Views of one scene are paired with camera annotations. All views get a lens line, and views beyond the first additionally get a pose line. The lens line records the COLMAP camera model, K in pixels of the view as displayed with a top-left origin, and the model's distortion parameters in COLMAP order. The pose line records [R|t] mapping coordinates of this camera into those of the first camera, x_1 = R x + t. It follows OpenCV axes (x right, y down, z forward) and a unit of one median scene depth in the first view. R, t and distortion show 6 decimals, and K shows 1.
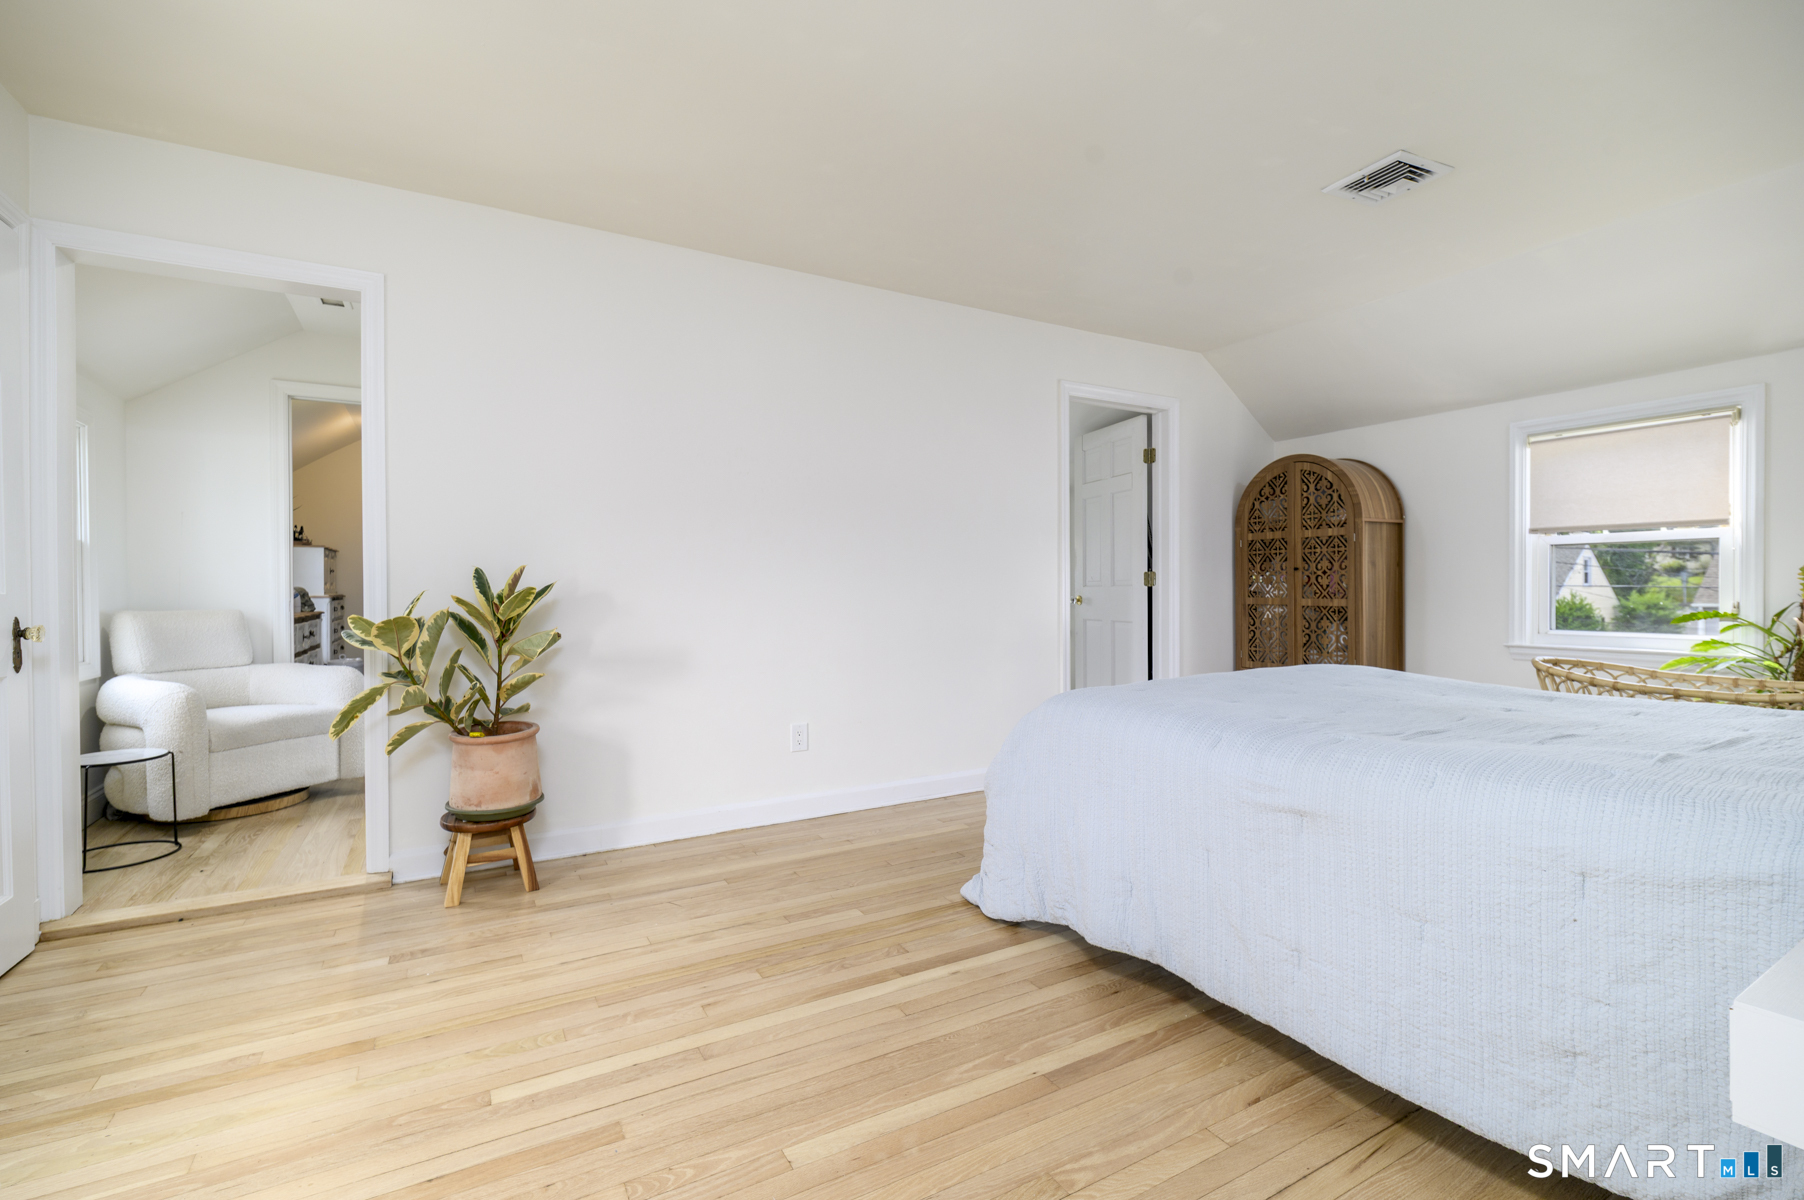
lens RADIAL K [[792.4, 0, 902.8], [0, 792.4, 597.8], [0, 0, 1]] dist [-0.000515, -0.001435]
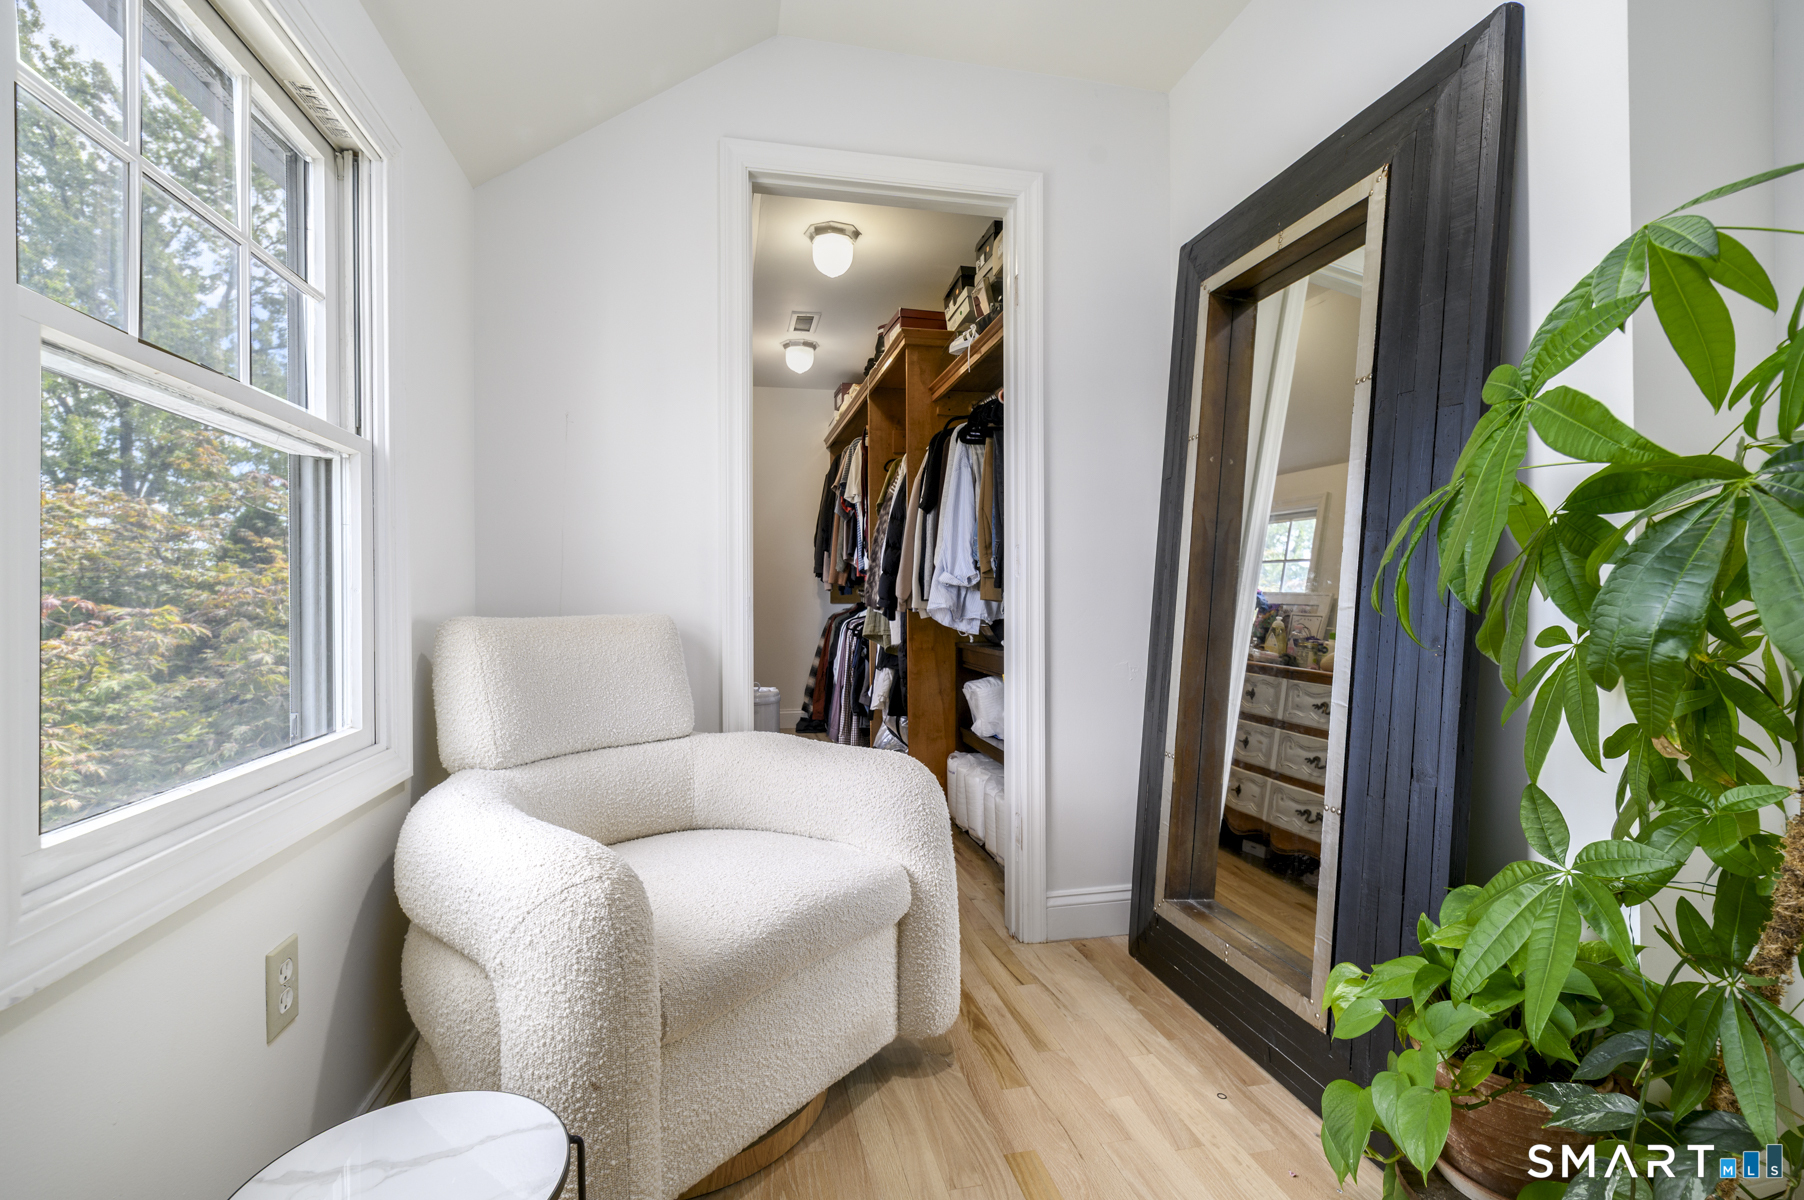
lens RADIAL K [[792.4, 0, 905.7], [0, 792.4, 593.3], [0, 0, 1]] dist [-0.000515, -0.001435]
pose [[0.956131, 0.009043, -0.292800, -0.656067], [-0.007985, 0.999957, 0.004807, 0.002081], [0.292831, -0.002258, 0.956162, 0.686245]]
